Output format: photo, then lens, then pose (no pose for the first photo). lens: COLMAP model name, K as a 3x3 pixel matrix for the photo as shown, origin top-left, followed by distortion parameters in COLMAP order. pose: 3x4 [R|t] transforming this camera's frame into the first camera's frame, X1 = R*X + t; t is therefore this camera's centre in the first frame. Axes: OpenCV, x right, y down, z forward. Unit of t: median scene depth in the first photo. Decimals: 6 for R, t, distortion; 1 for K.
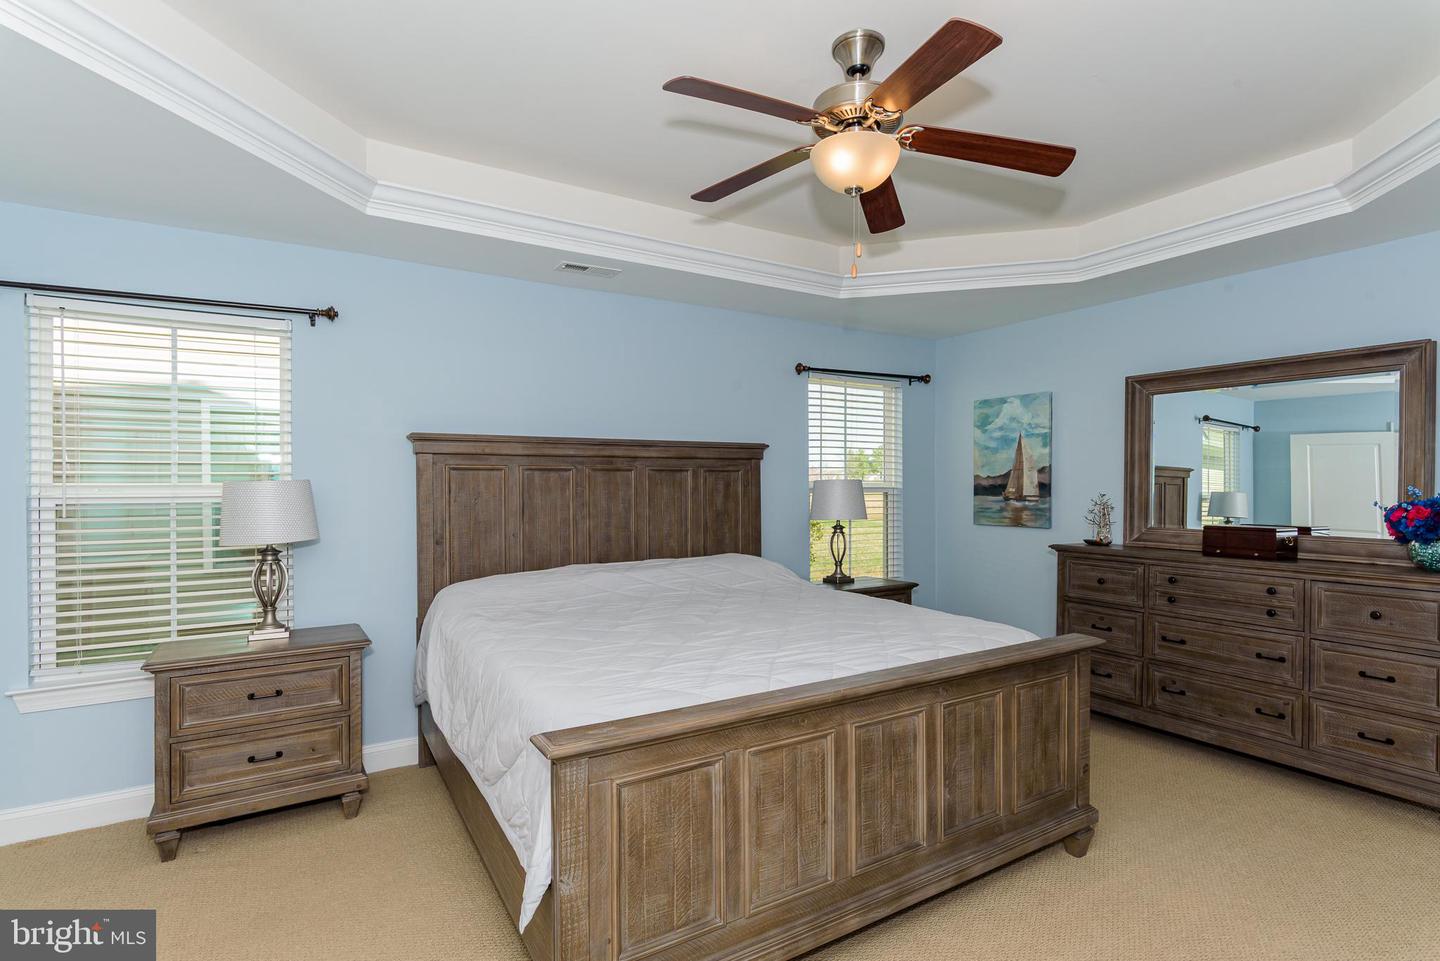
lens RADIAL K [[694.4, 0, 720.0], [0, 694.4, 480.5], [0, 0, 1]] dist [-0.002871, 0.000712]
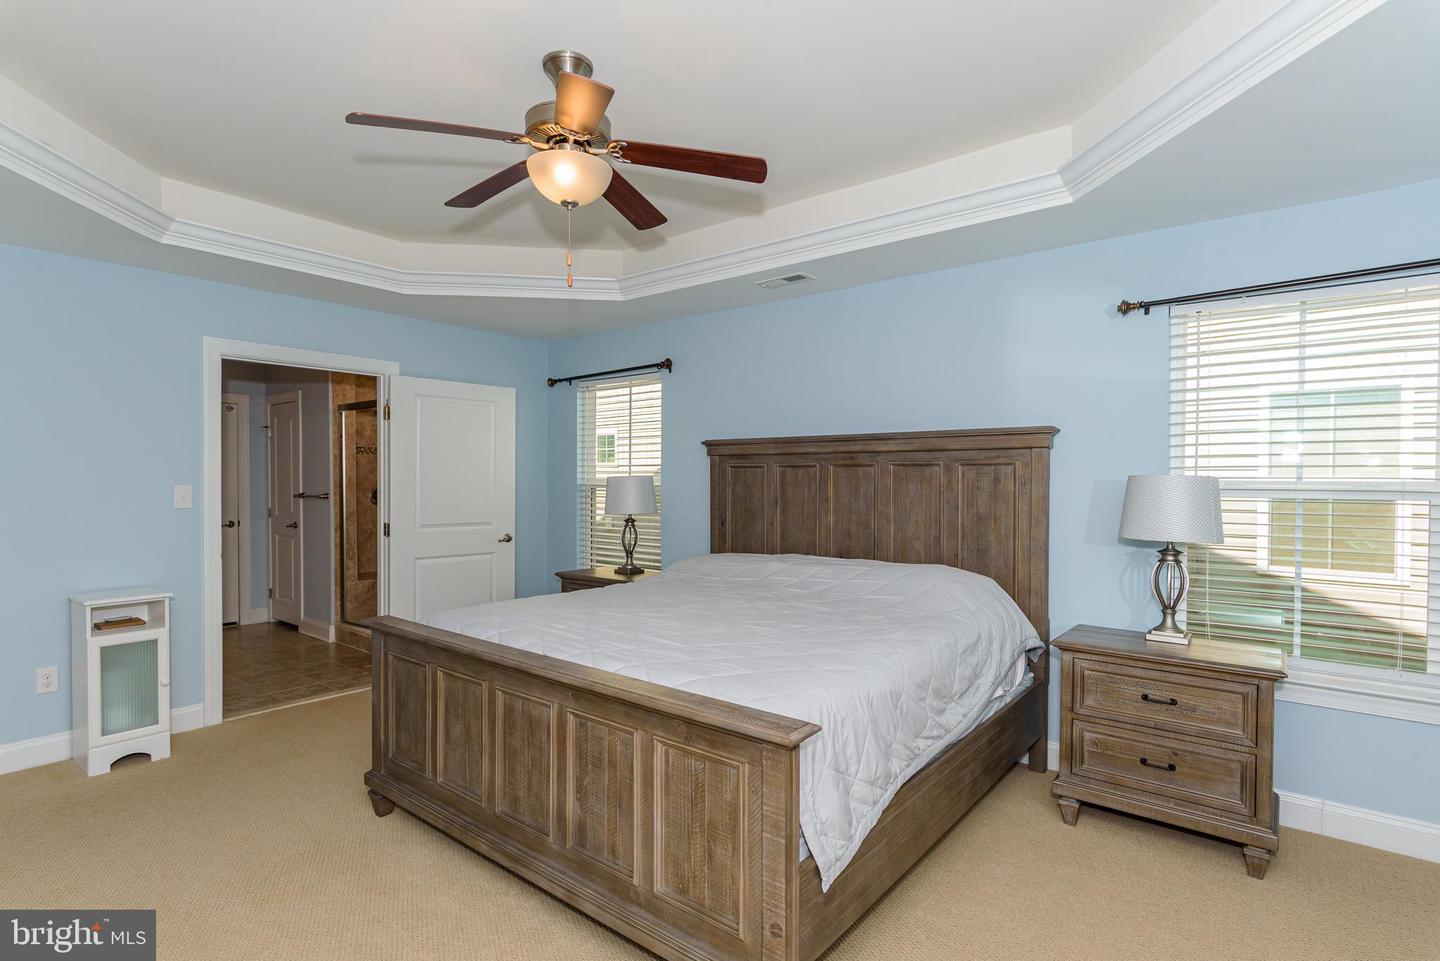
lens RADIAL K [[756.4, 0, 715.0], [0, 756.4, 498.3], [0, 0, 1]] dist [0.024702, 0.000350]
pose [[0.314208, 0.029119, -0.948907, 0.815434], [-0.000882, 0.999538, 0.030381, -0.001877], [0.949354, -0.008709, 0.314089, 0.512694]]
